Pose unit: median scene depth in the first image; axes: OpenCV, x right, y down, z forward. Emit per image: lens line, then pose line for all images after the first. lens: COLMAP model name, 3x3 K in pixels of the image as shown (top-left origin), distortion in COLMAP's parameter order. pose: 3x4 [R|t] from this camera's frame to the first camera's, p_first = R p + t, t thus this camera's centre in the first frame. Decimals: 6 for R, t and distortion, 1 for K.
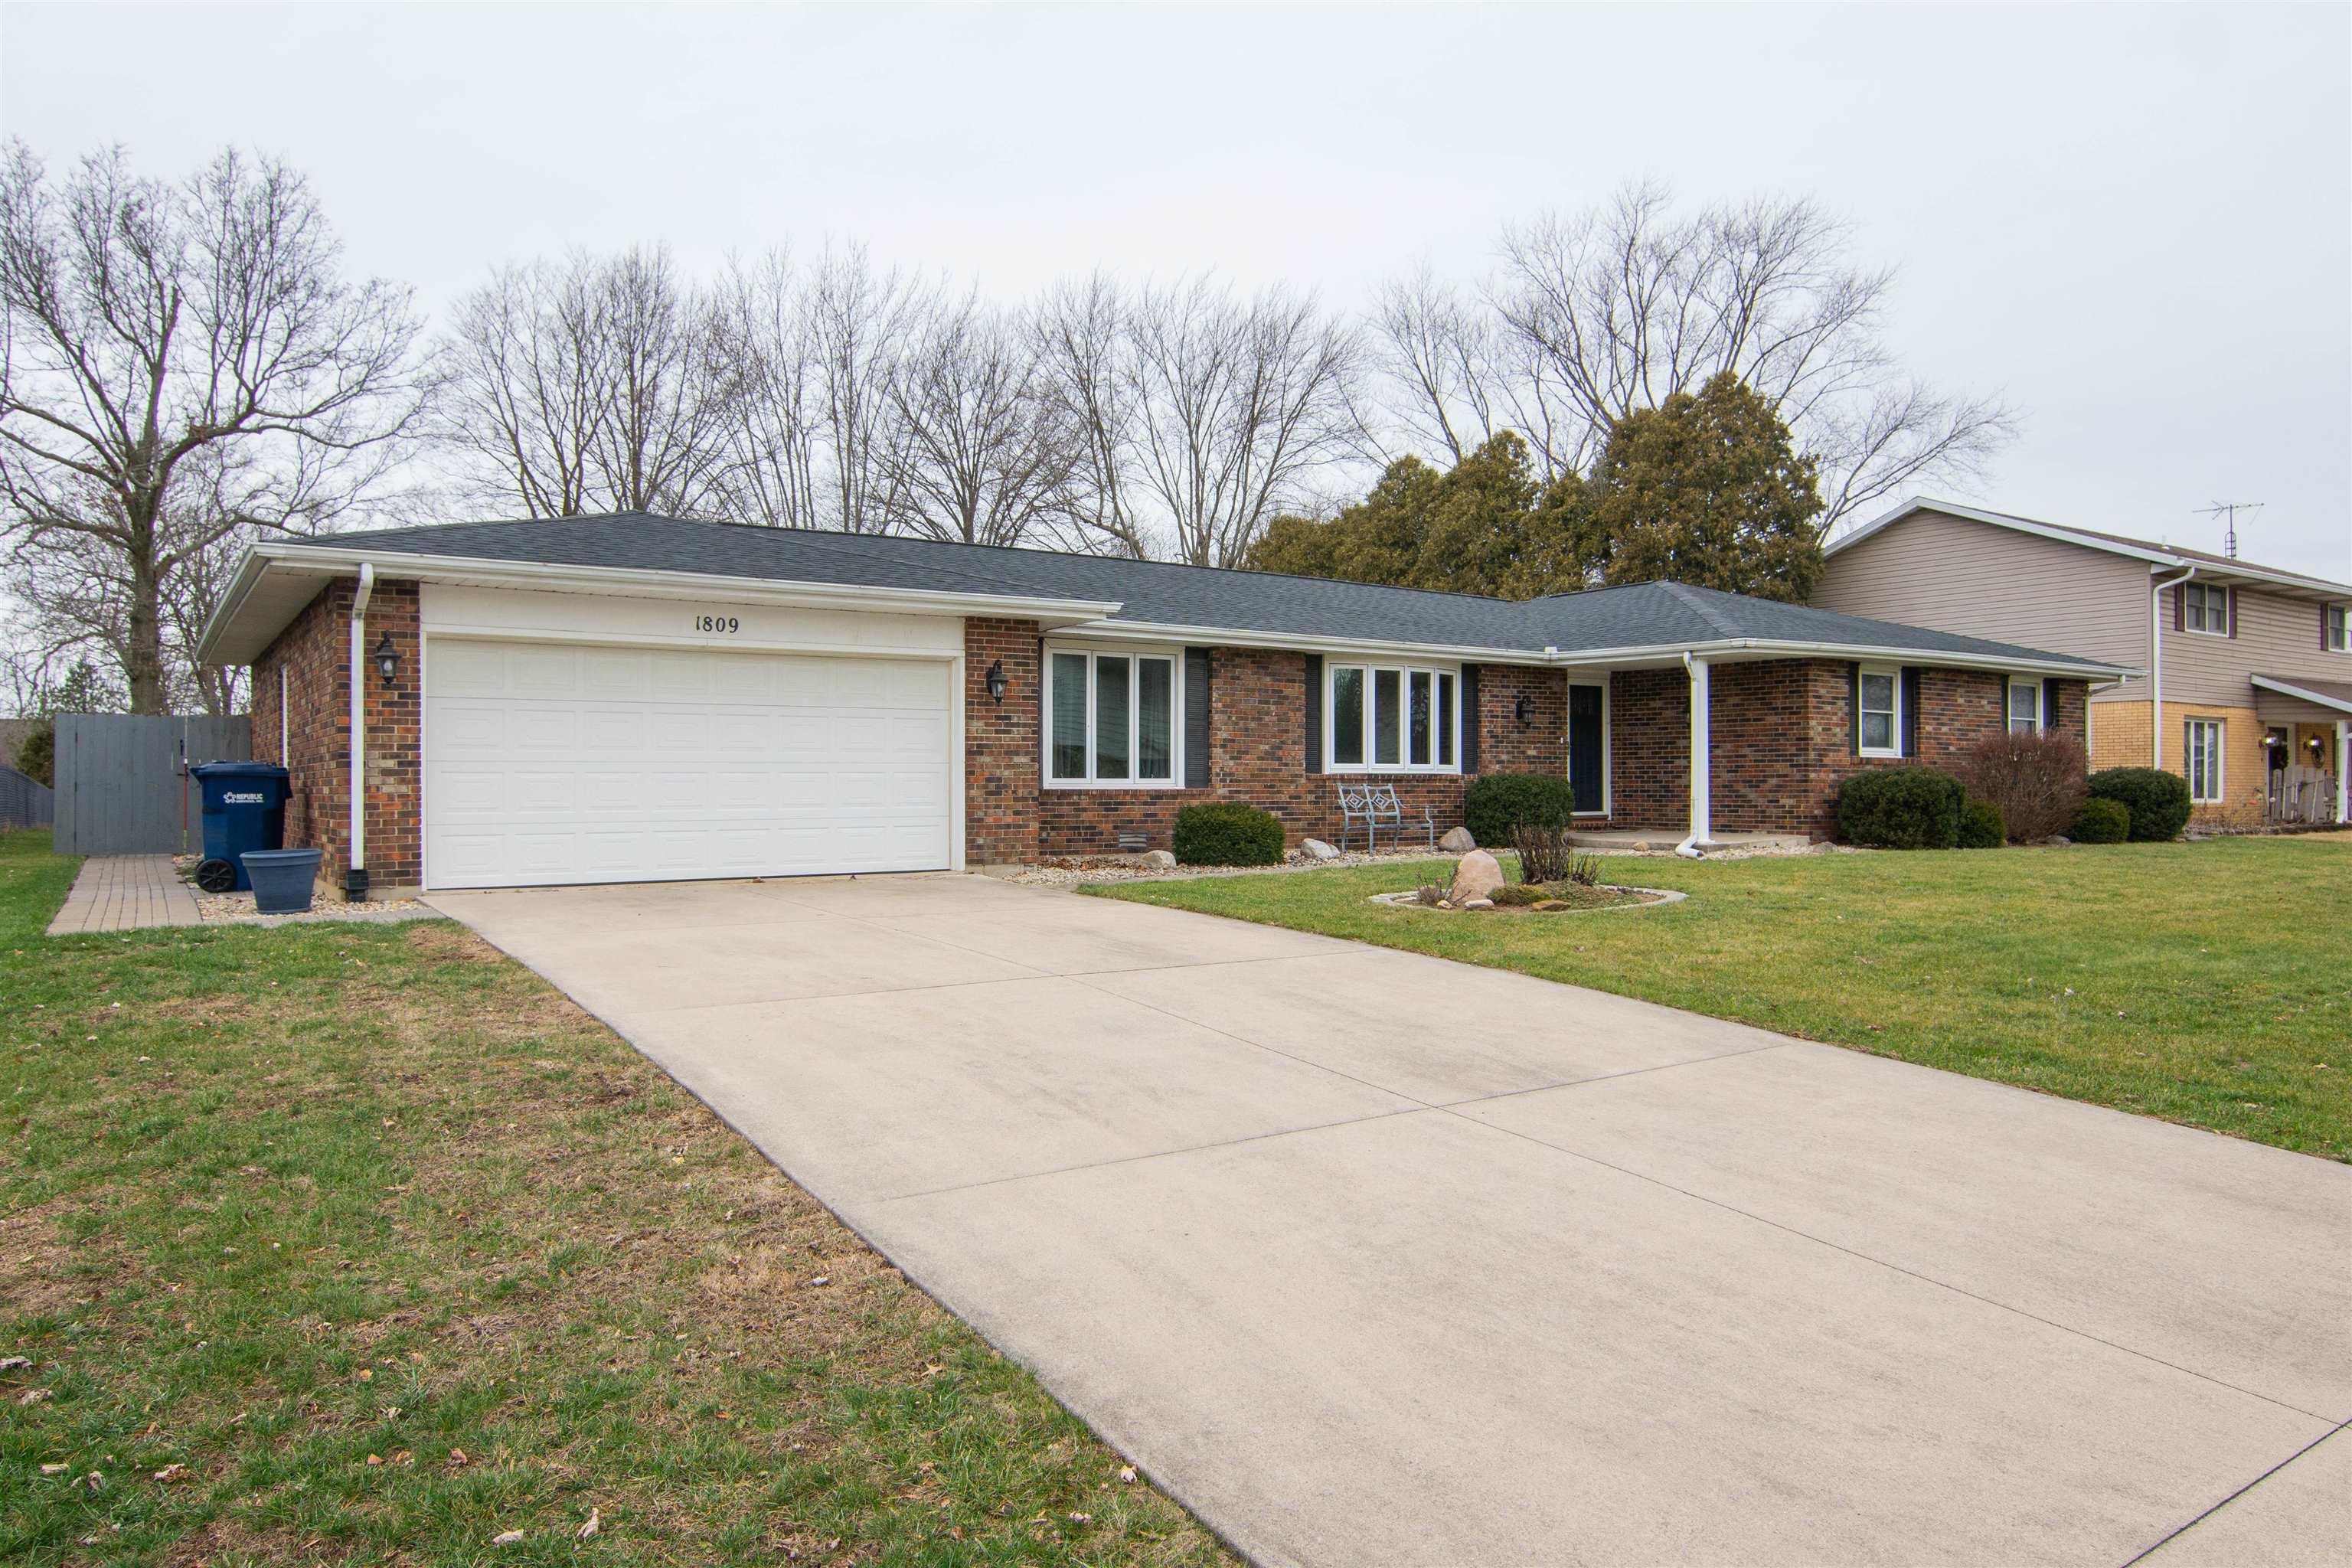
lens RADIAL K [[1429.5, 0, 1176.0], [0, 1429.5, 784.0], [0, 0, 1]] dist [0.000631, -0.001163]
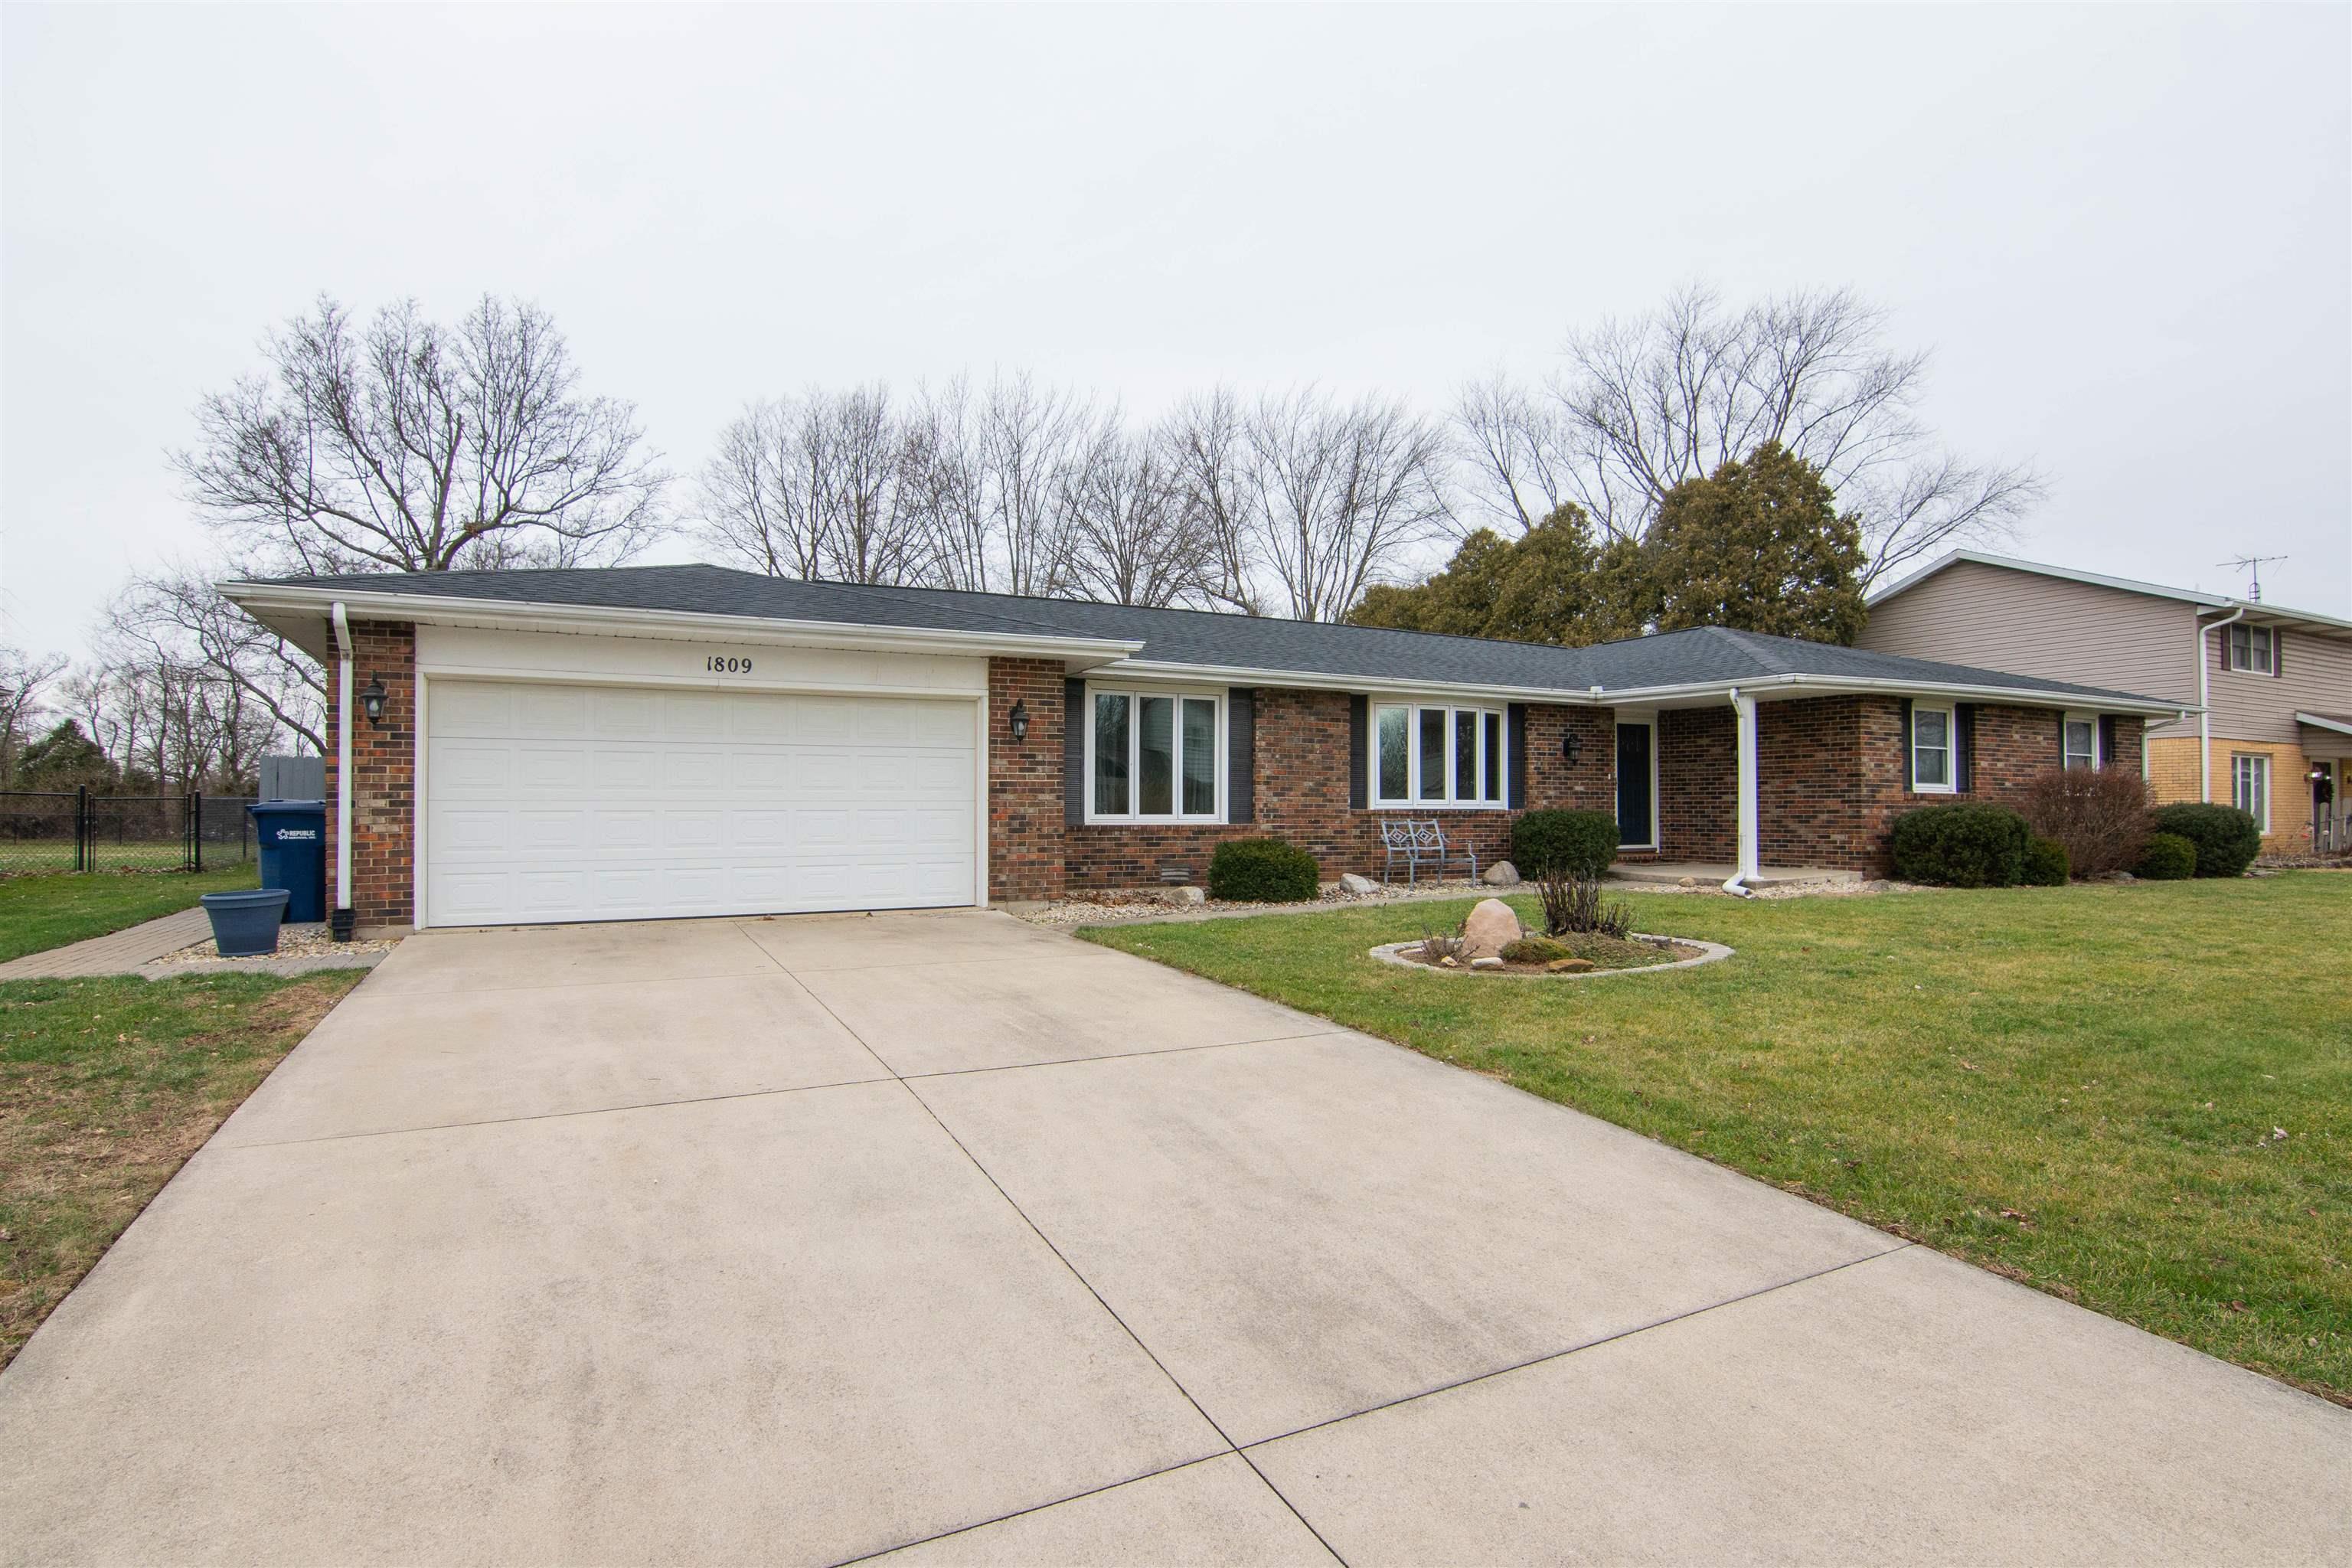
lens RADIAL K [[1125.7, 0, 1193.1], [0, 1125.7, 793.2], [0, 0, 1]] dist [-0.000893, -0.009935]
pose [[0.994105, 0.000077, -0.108418, 0.059231], [-0.001666, 0.999893, -0.014558, -0.006177], [0.108406, 0.014652, 0.993999, 0.157188]]
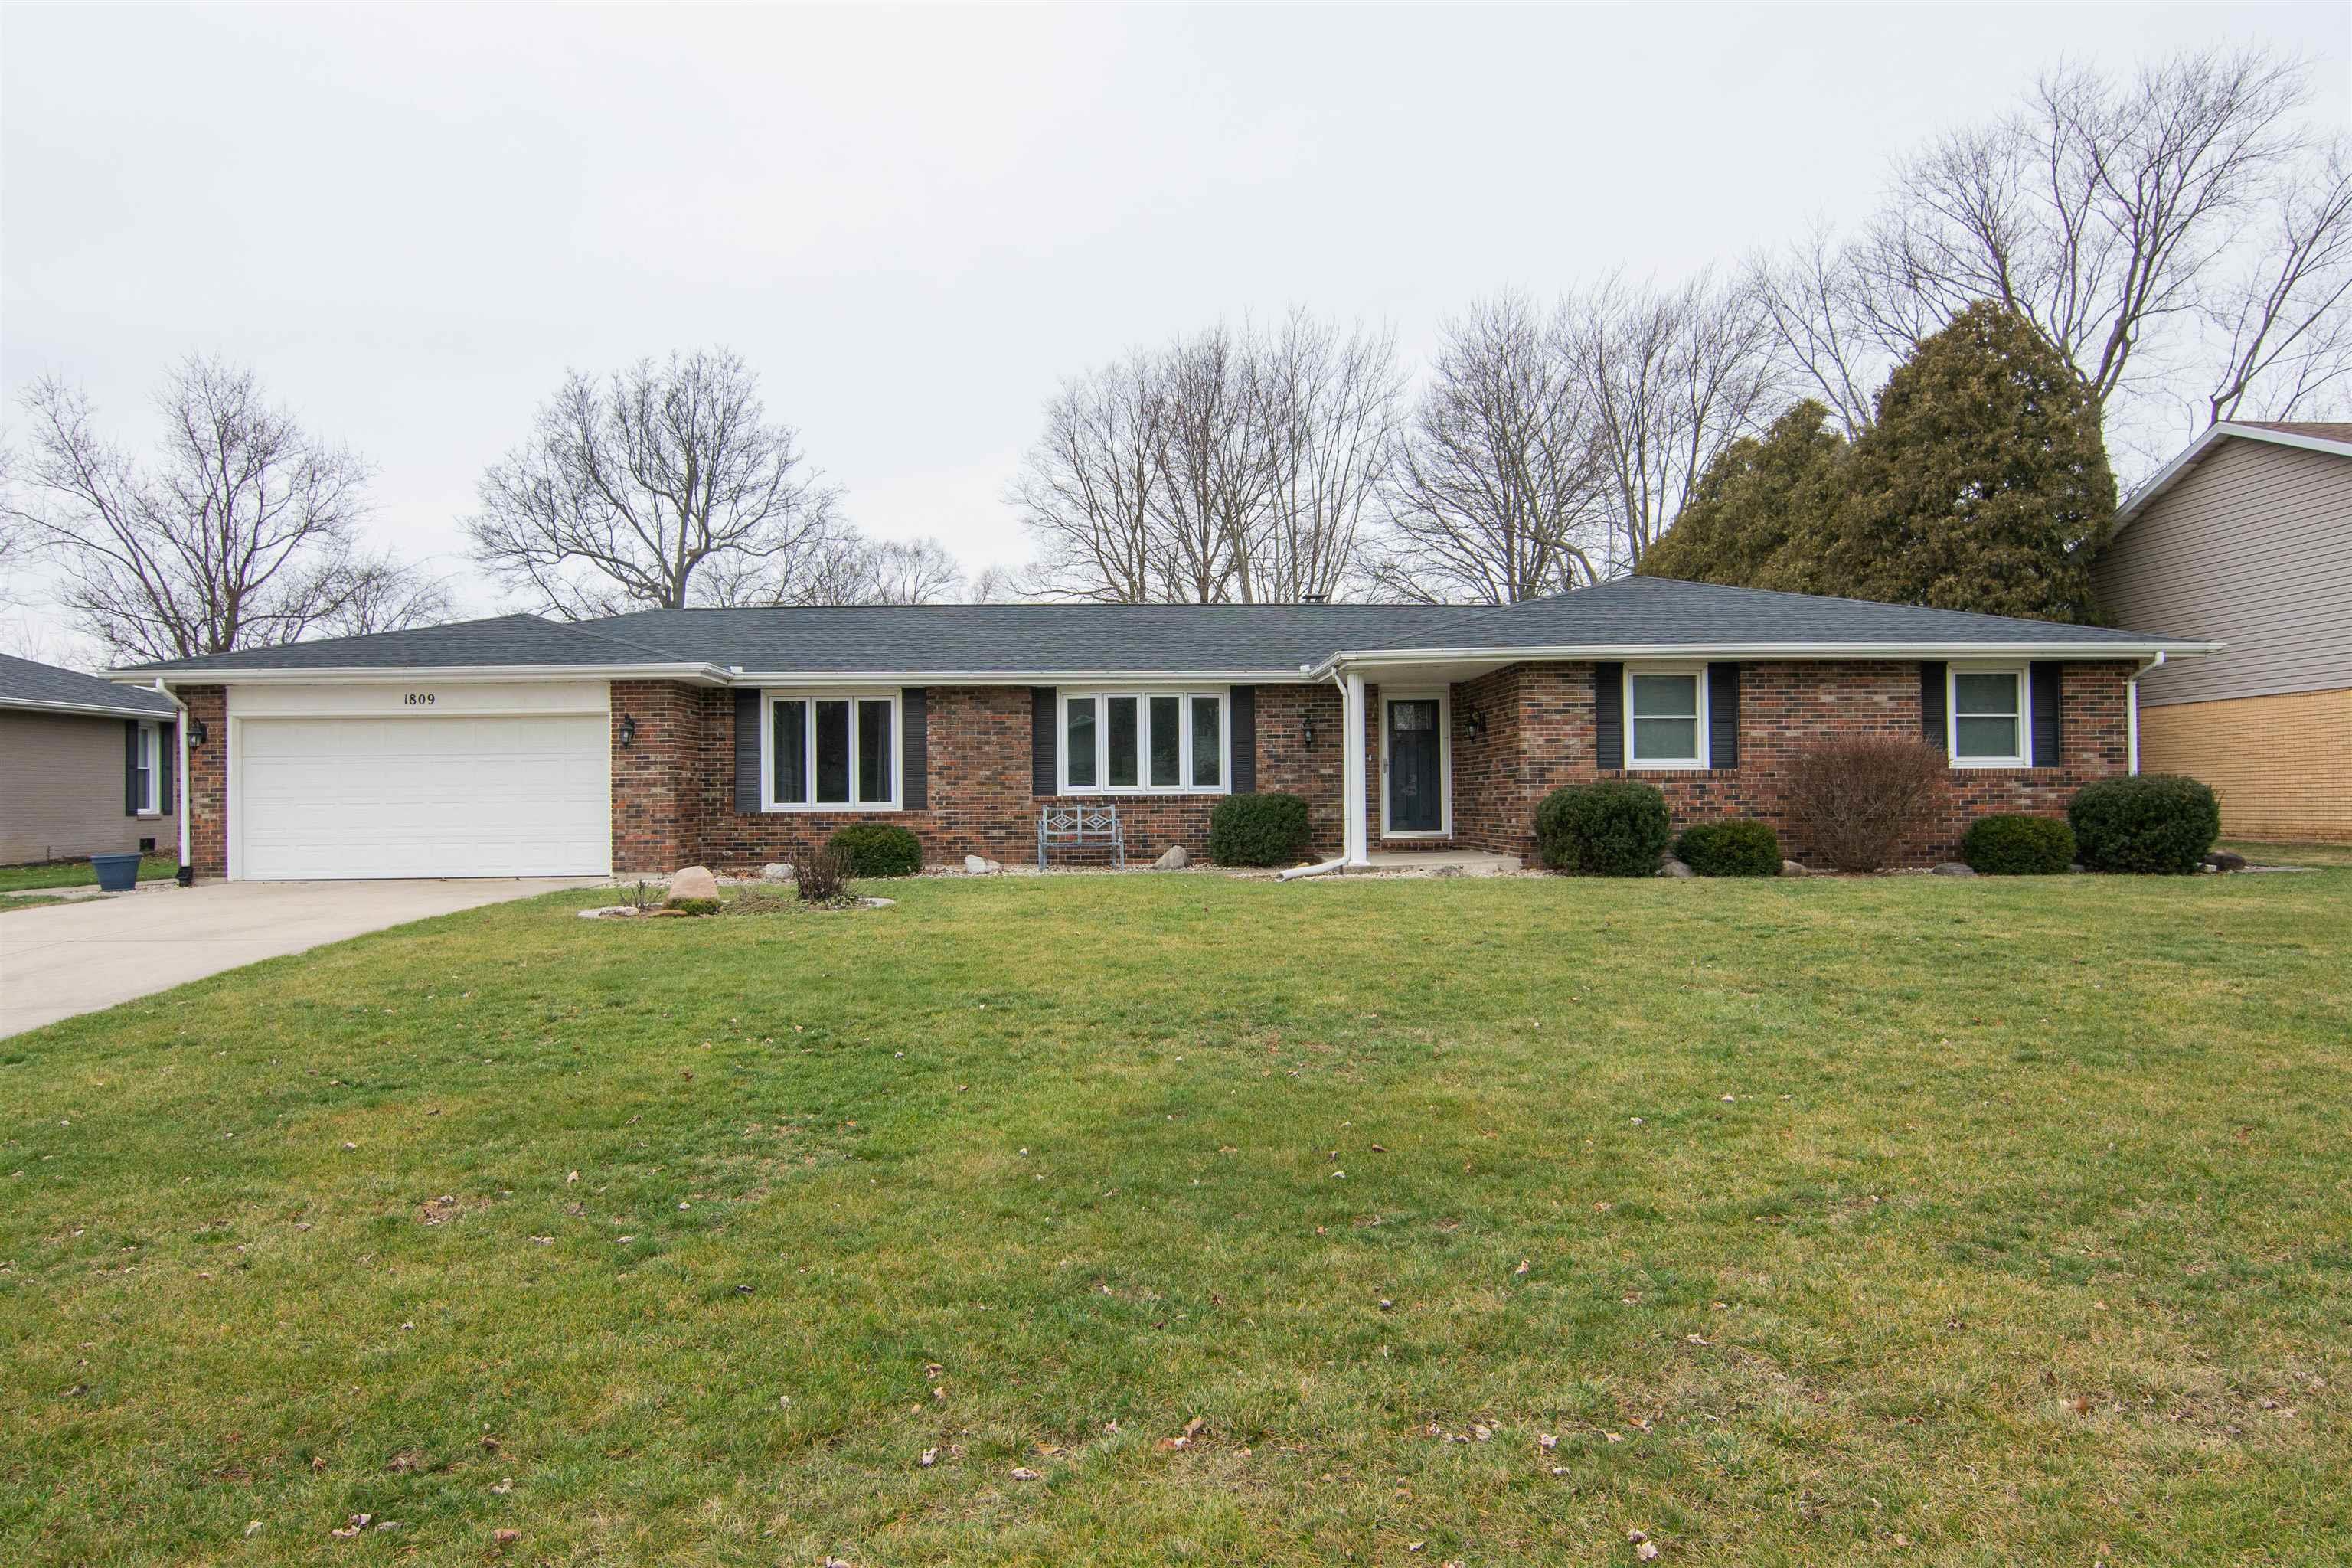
lens RADIAL K [[1412.1, 0, 1272.0], [0, 1412.1, 788.7], [0, 0, 1]] dist [-0.002881, -0.001895]
pose [[0.863388, -0.011618, -0.504406, 0.719914], [0.008897, 0.999930, -0.007803, -0.002571], [0.504461, 0.002249, 0.863431, 0.138606]]
